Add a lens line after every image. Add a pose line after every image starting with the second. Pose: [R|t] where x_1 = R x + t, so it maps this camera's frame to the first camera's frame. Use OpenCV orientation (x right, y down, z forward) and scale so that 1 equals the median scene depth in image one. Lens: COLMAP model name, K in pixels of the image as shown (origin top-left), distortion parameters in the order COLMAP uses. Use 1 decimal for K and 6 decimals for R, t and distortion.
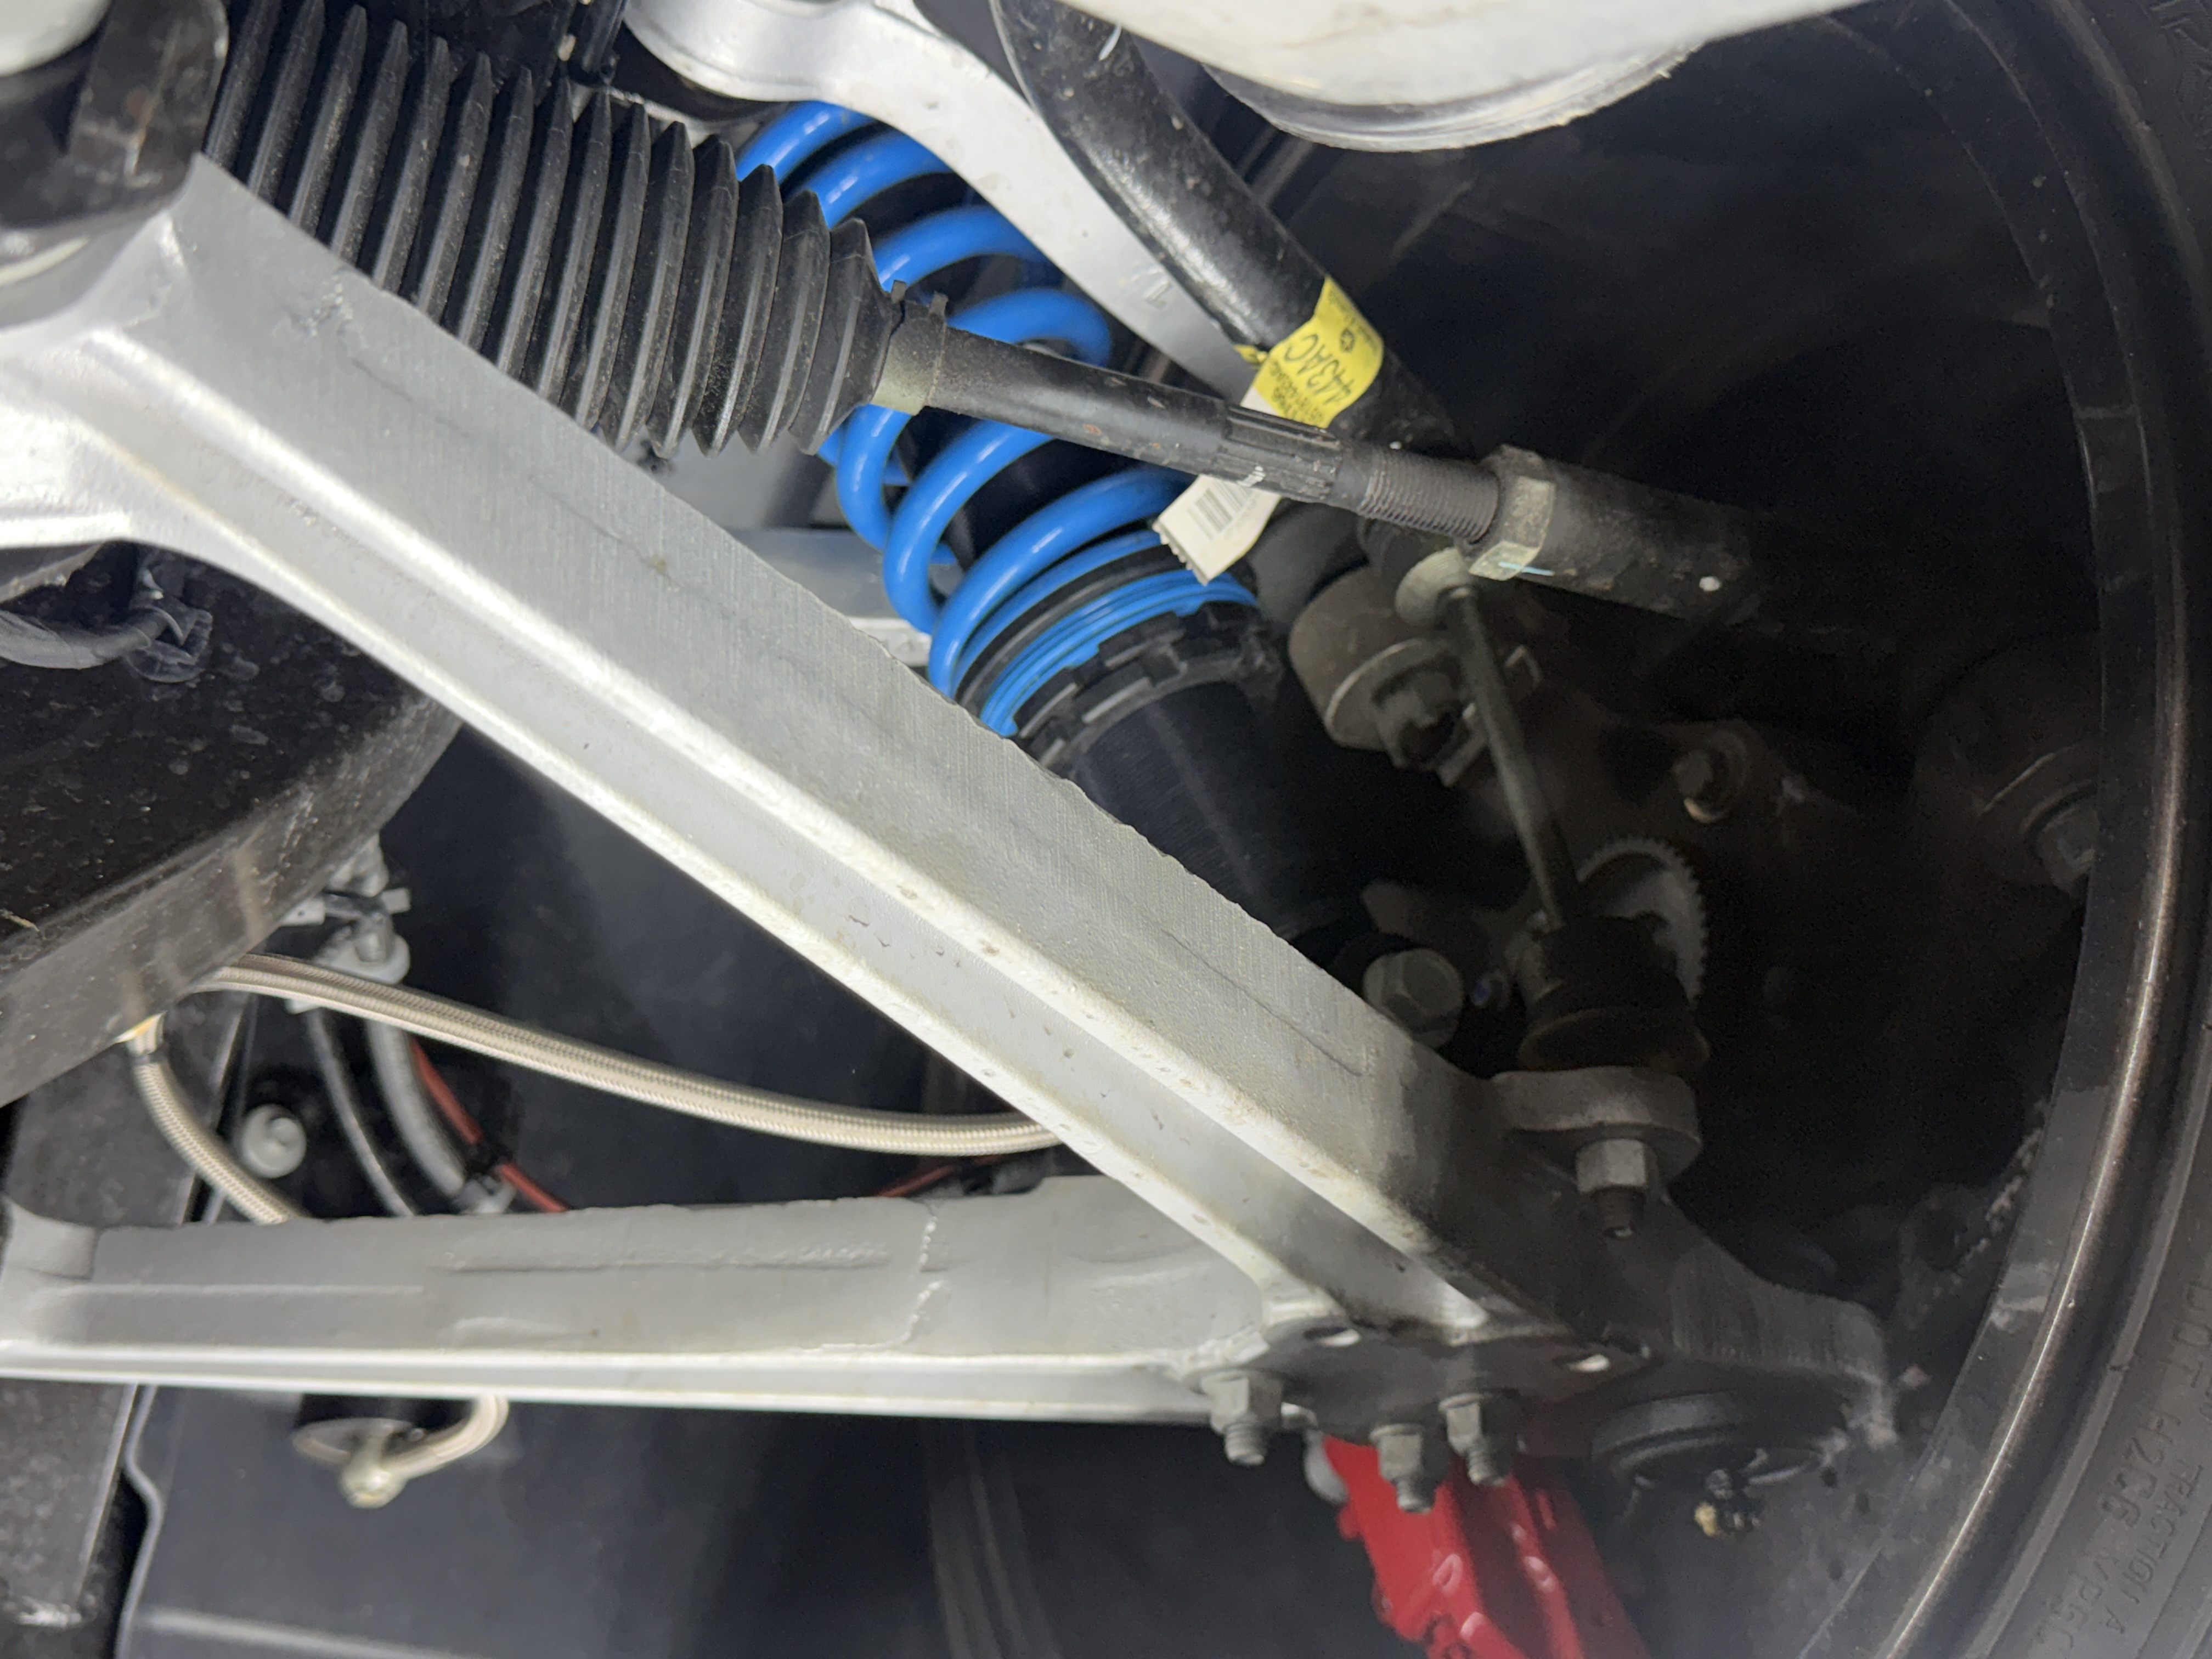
lens RADIAL K [[2090.1, 0, 1106.0], [0, 2090.1, 829.5], [0, 0, 1]] dist [0.049544, -0.077205]
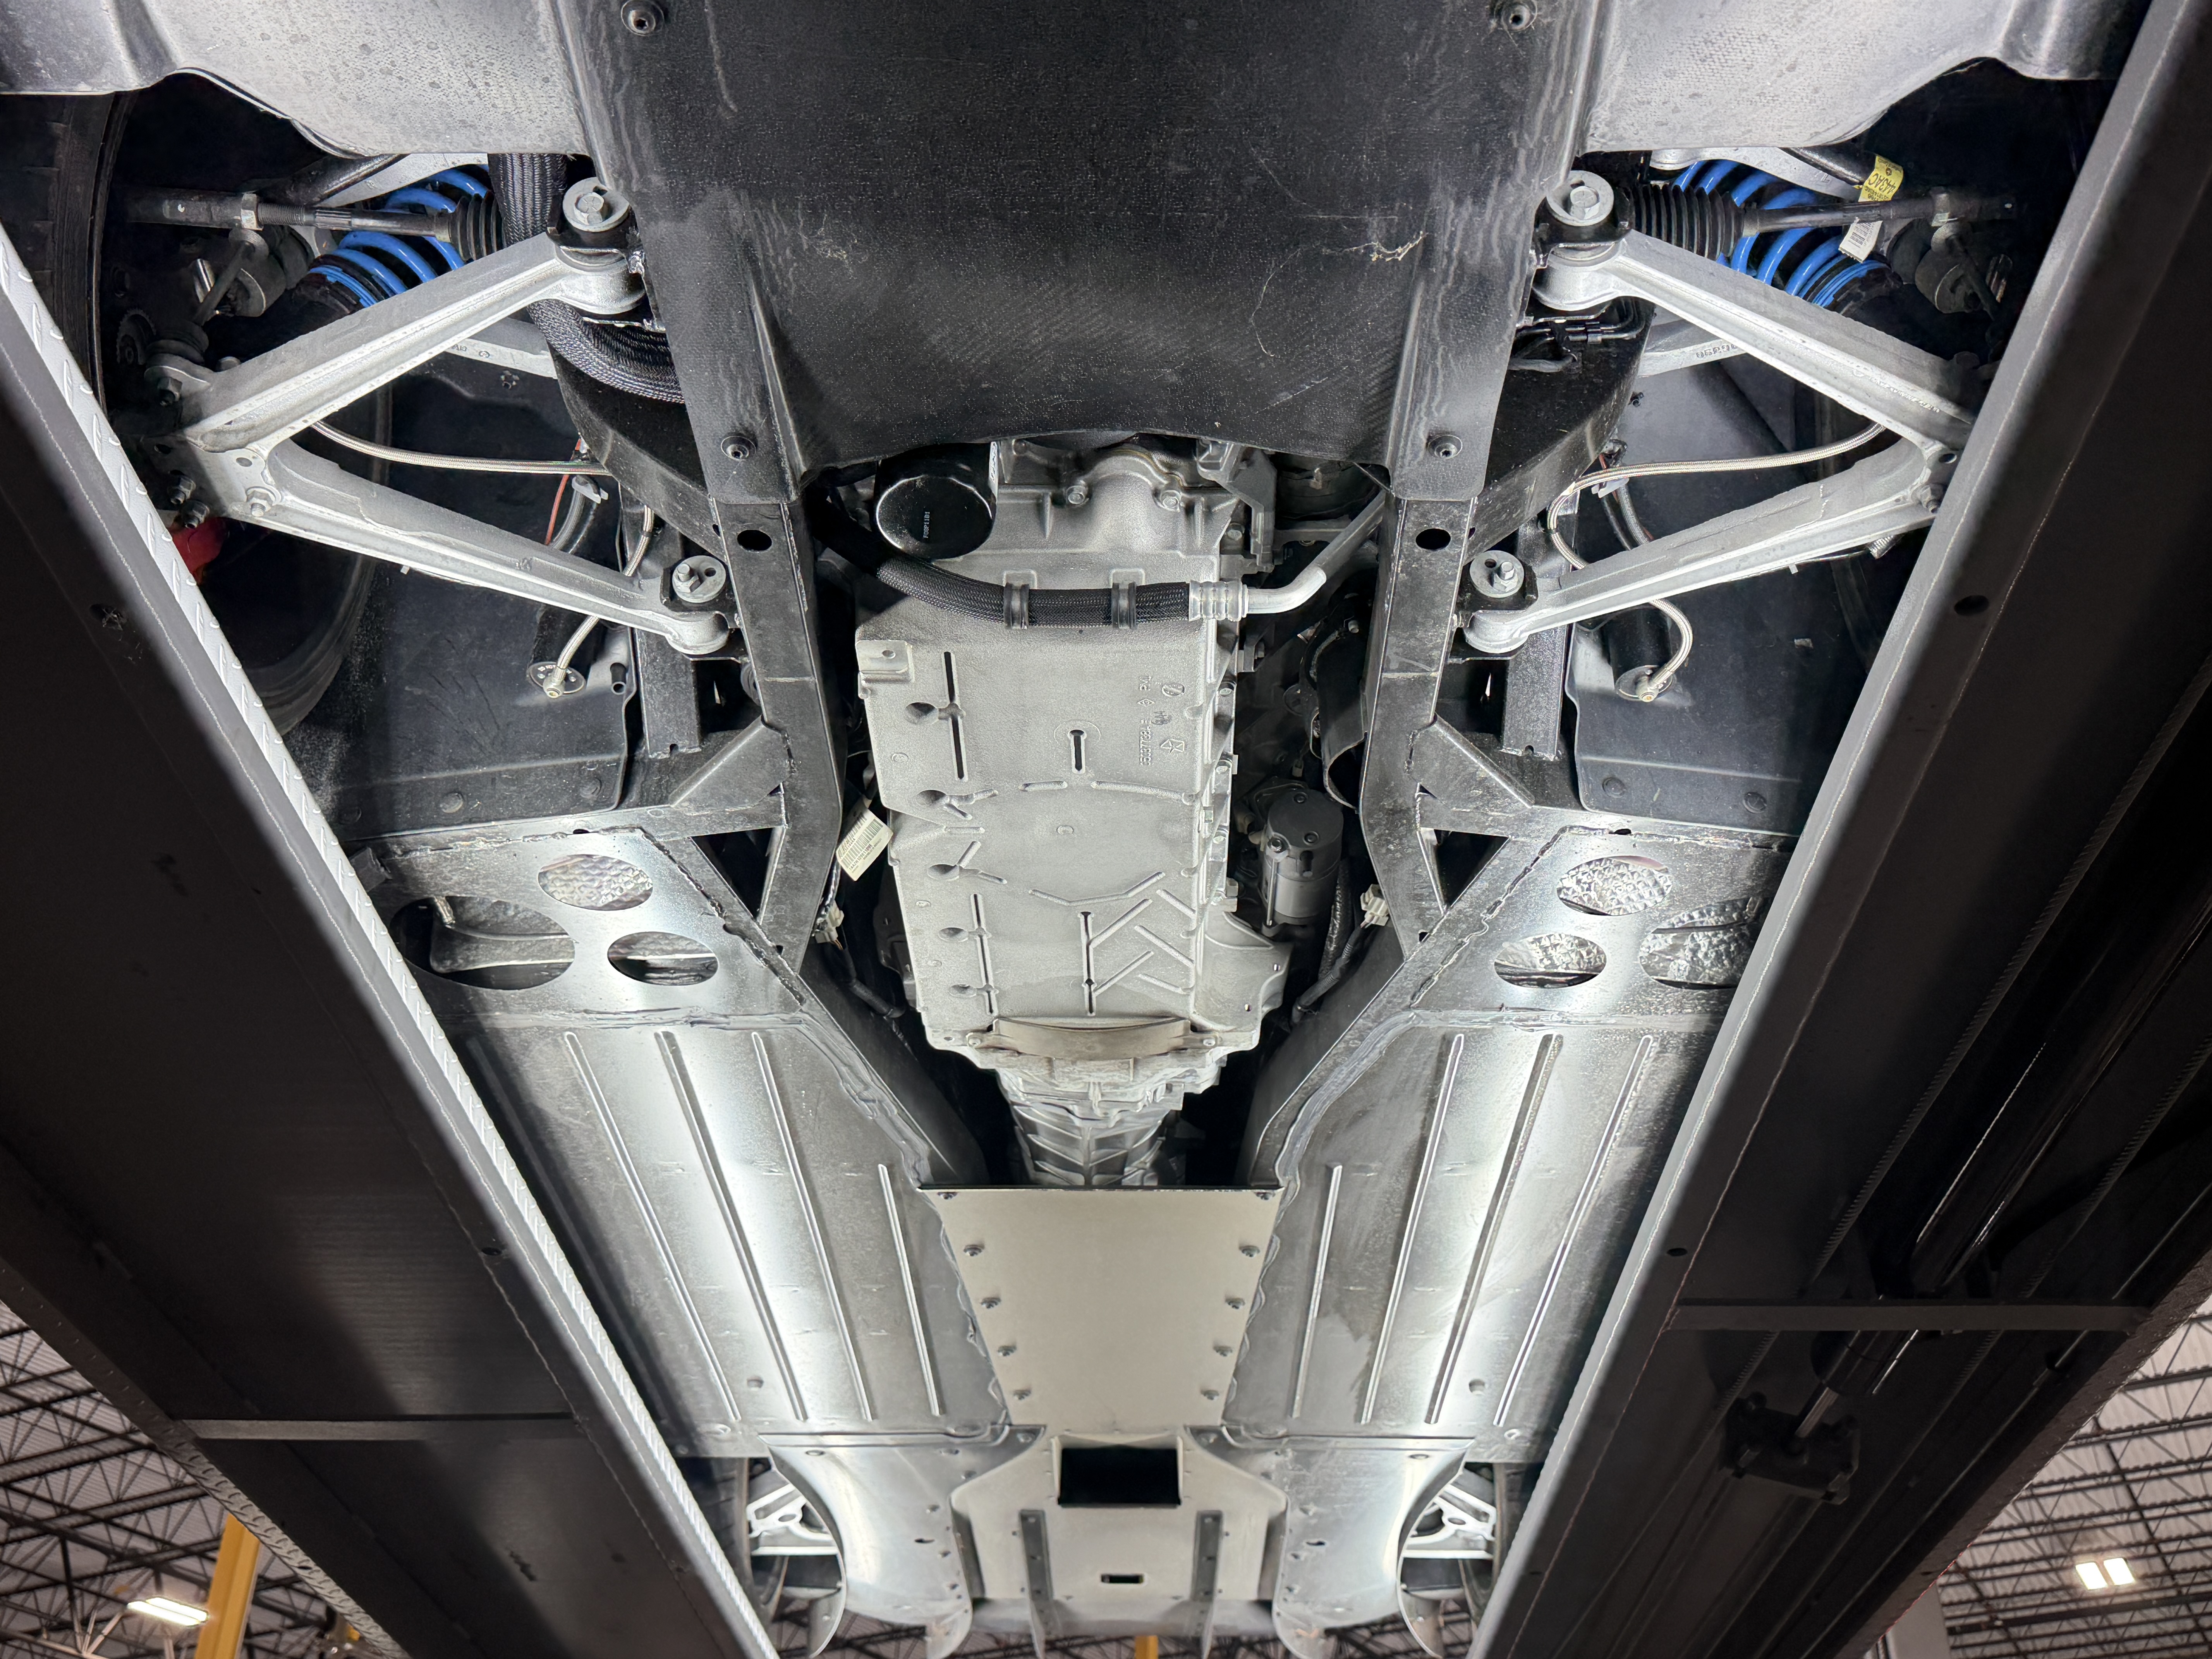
lens RADIAL K [[2090.1, 0, 1106.0], [0, 2090.1, 829.5], [0, 0, 1]] dist [0.049544, -0.077205]
pose [[0.880103, -0.228974, -0.415921, 0.171579], [0.227971, 0.972233, -0.052841, 0.636811], [0.416472, -0.048312, 0.907864, -2.449184]]
